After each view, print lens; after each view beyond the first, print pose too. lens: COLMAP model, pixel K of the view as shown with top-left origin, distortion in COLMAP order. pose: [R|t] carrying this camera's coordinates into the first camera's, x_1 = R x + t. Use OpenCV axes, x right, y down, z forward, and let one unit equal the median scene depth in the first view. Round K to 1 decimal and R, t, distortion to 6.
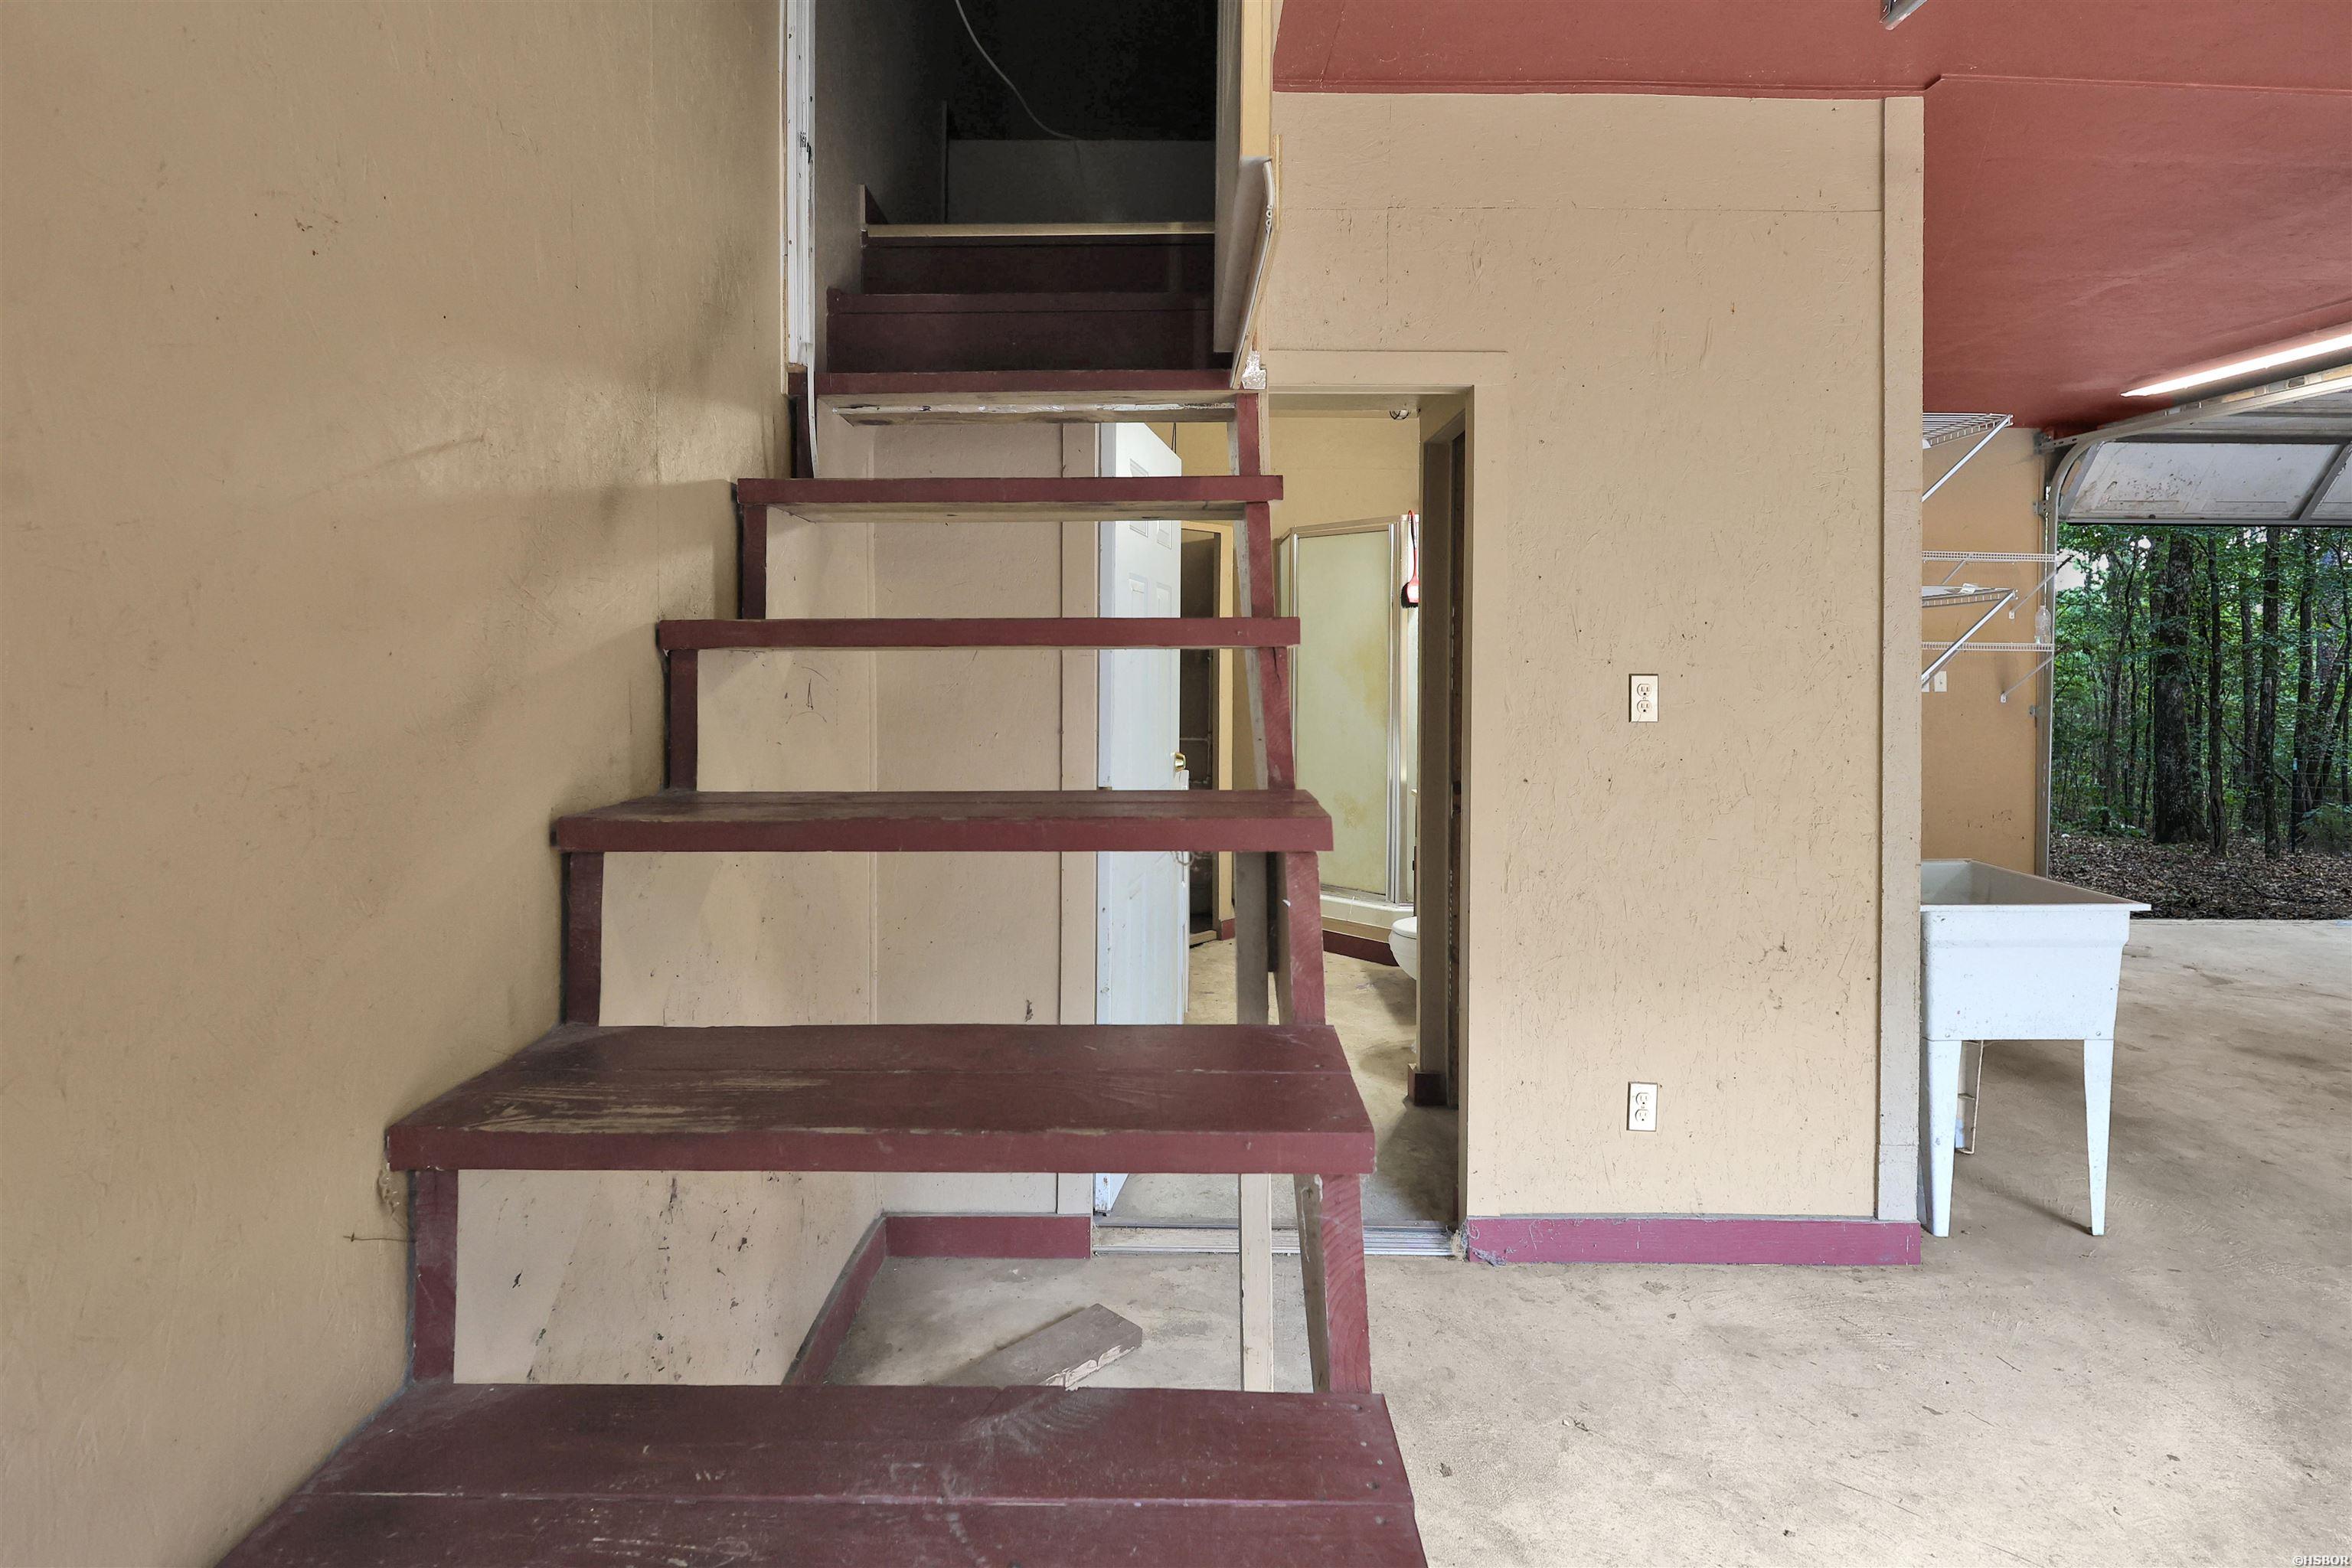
lens RADIAL K [[1118.3, 0, 1169.9], [0, 1118.3, 659.7], [0, 0, 1]] dist [0.002934, -0.000002]
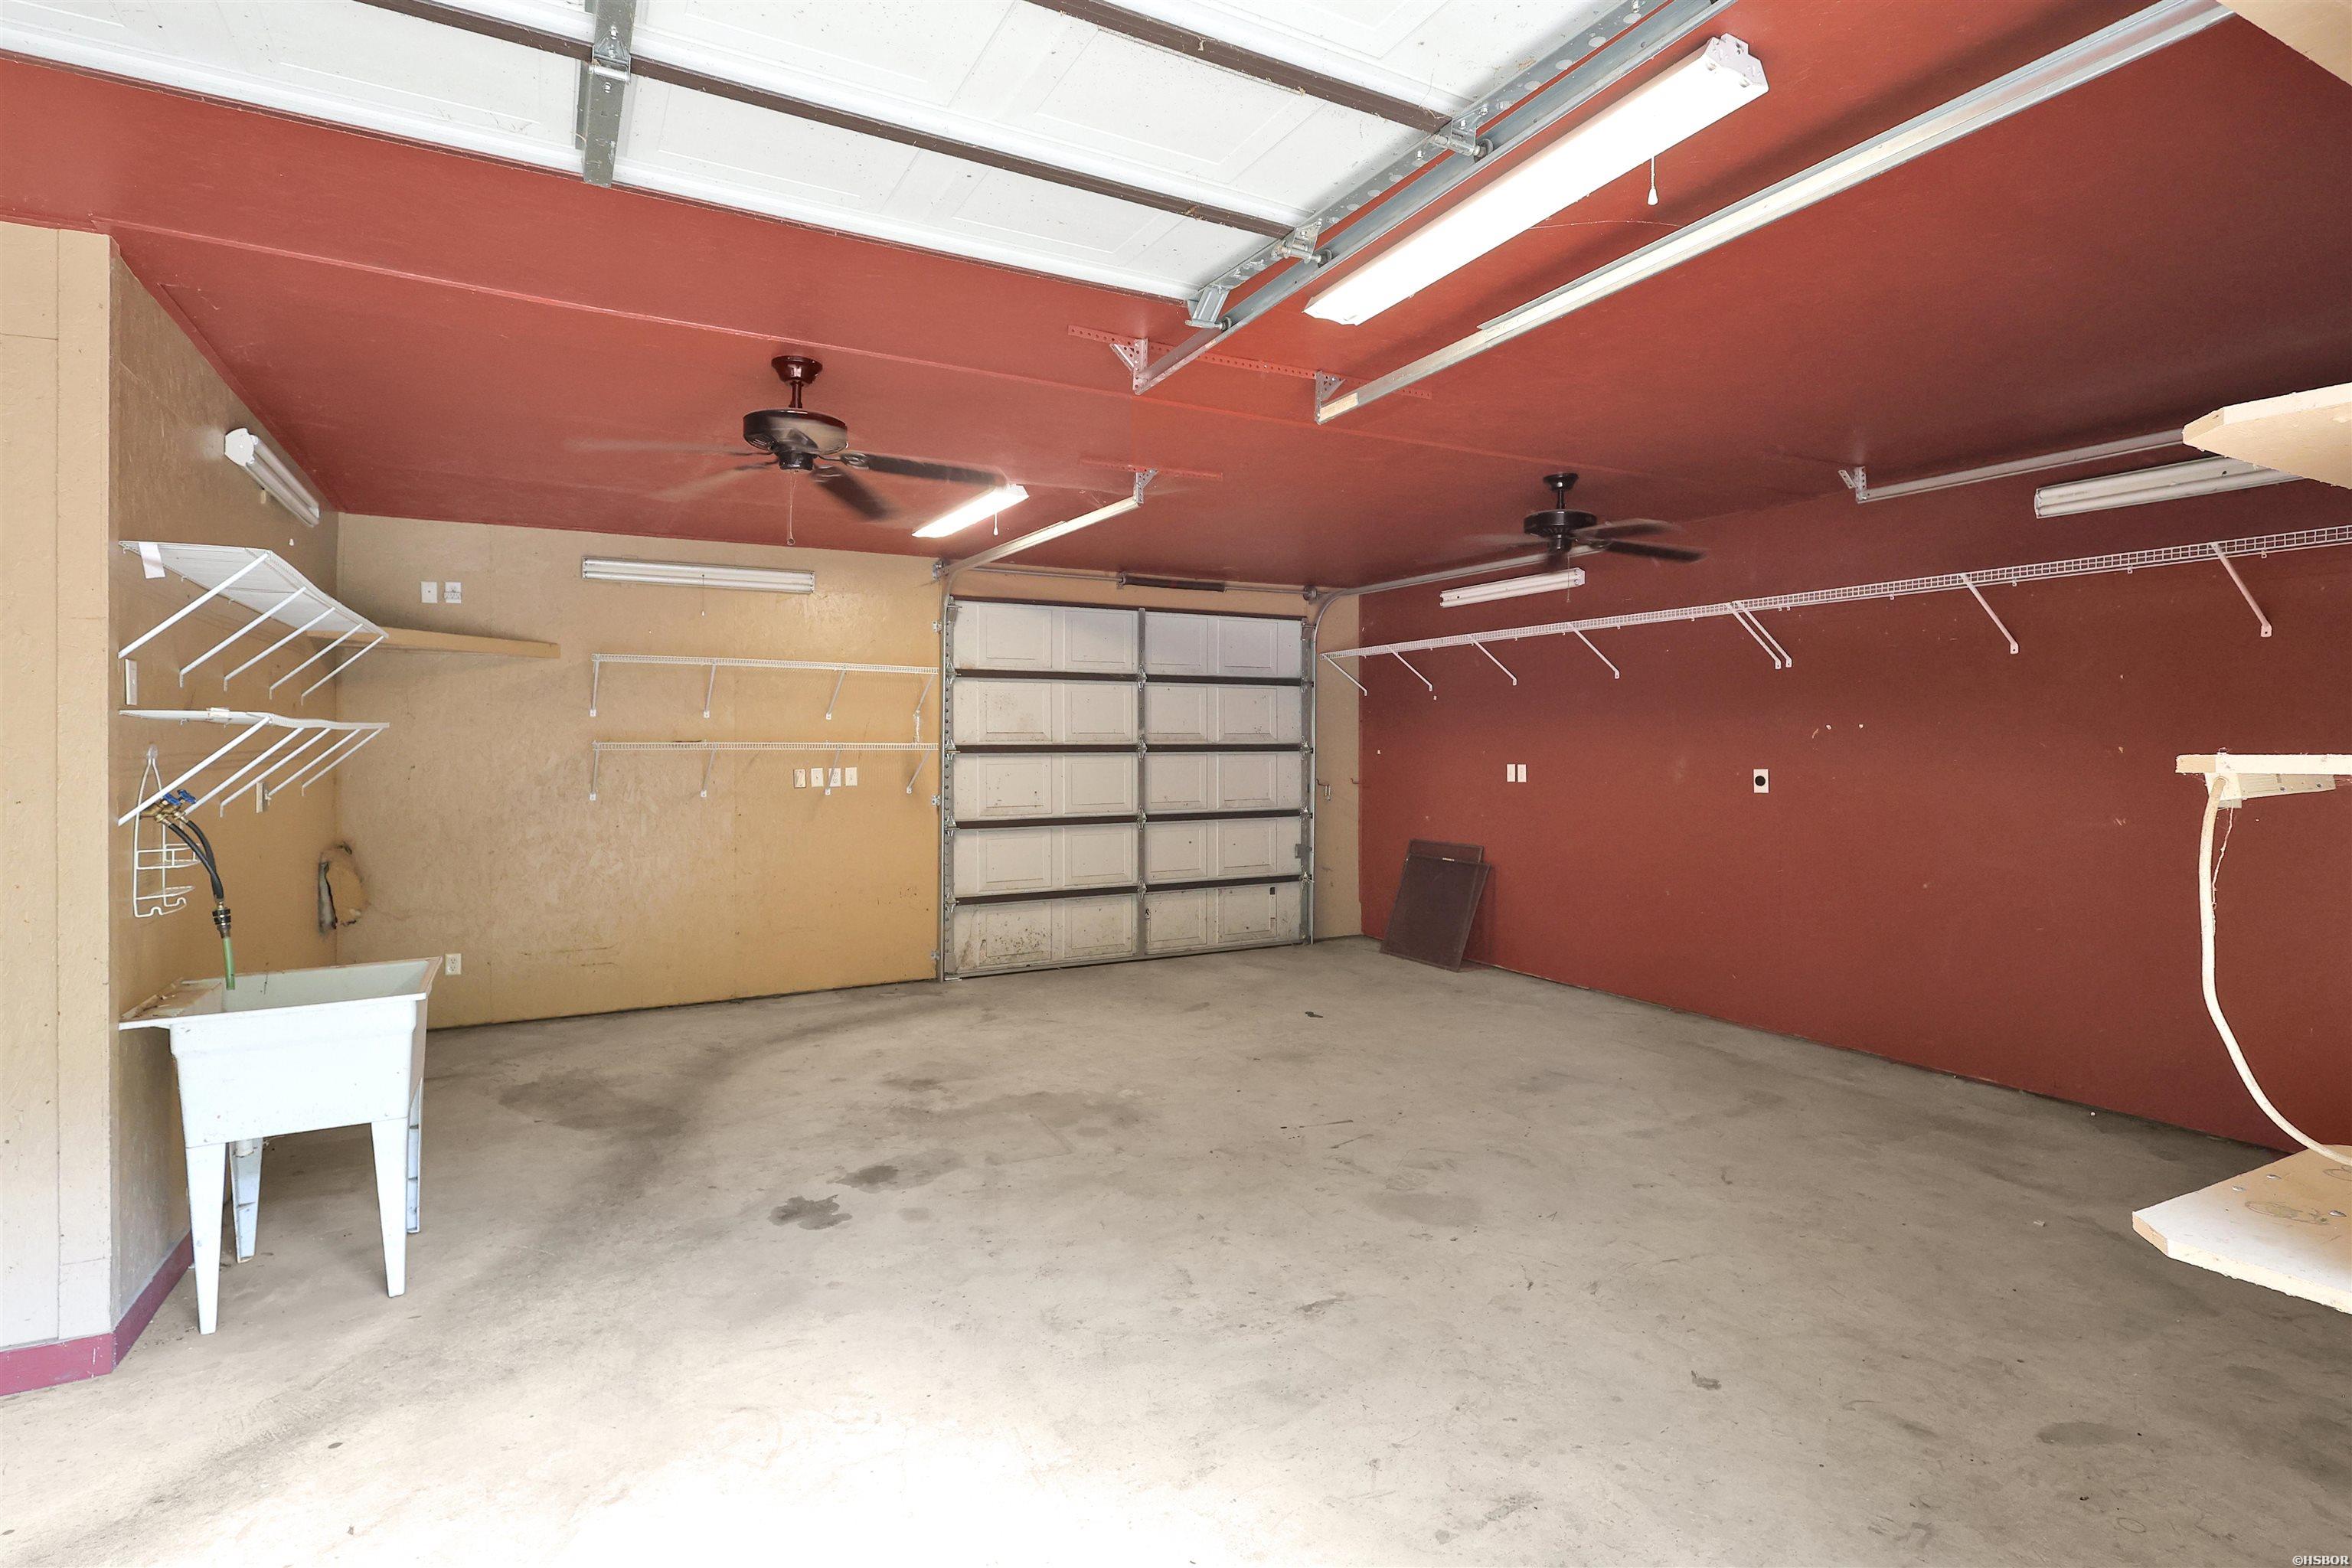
lens RADIAL K [[1126.6, 0, 1130.8], [0, 1126.6, 742.9], [0, 0, 1]] dist [-0.001121, 0.000416]
pose [[0.885987, -0.005740, 0.463674, 0.962186], [0.006608, 0.999978, -0.000247, -0.028995], [-0.463663, 0.003283, 0.886006, -0.326312]]
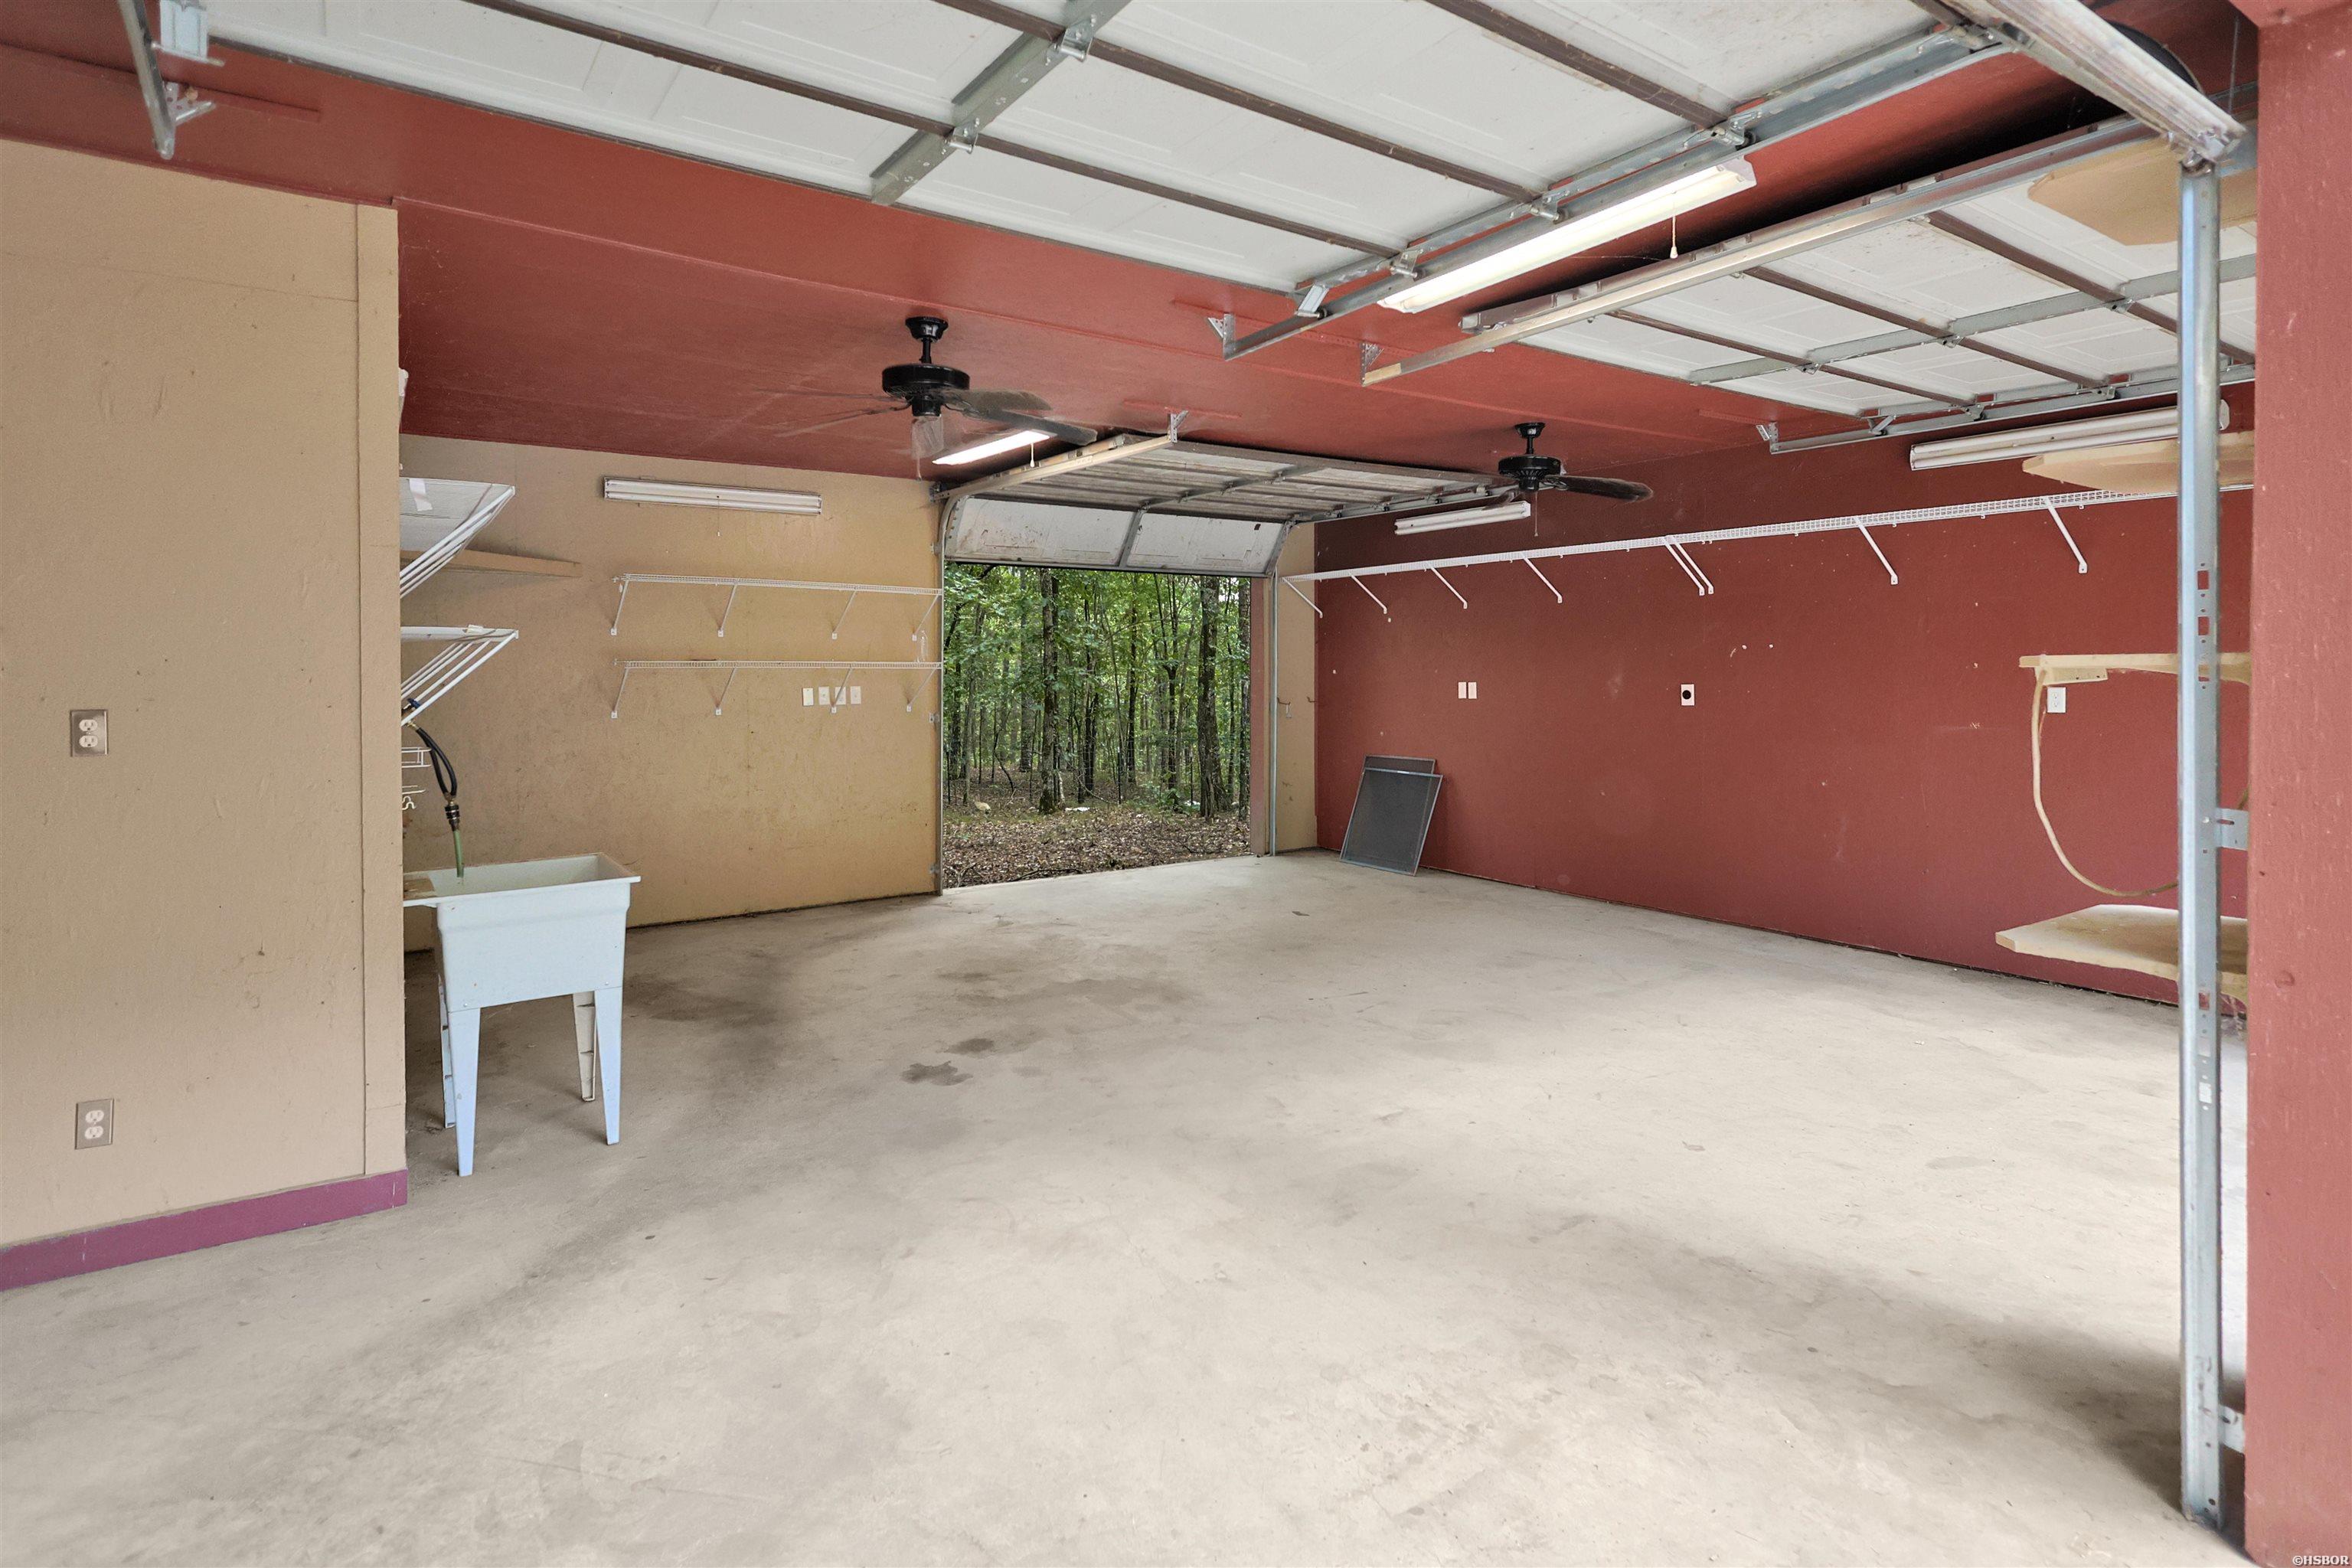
lens RADIAL K [[1208.8, 0, 1168.5], [0, 1208.8, 669.3], [0, 0, 1]] dist [-0.003064, -0.000849]
pose [[0.815117, -0.008106, 0.579240, 0.558611], [0.008100, 0.999964, 0.002596, -0.018029], [-0.579240, 0.002576, 0.815153, -0.467408]]
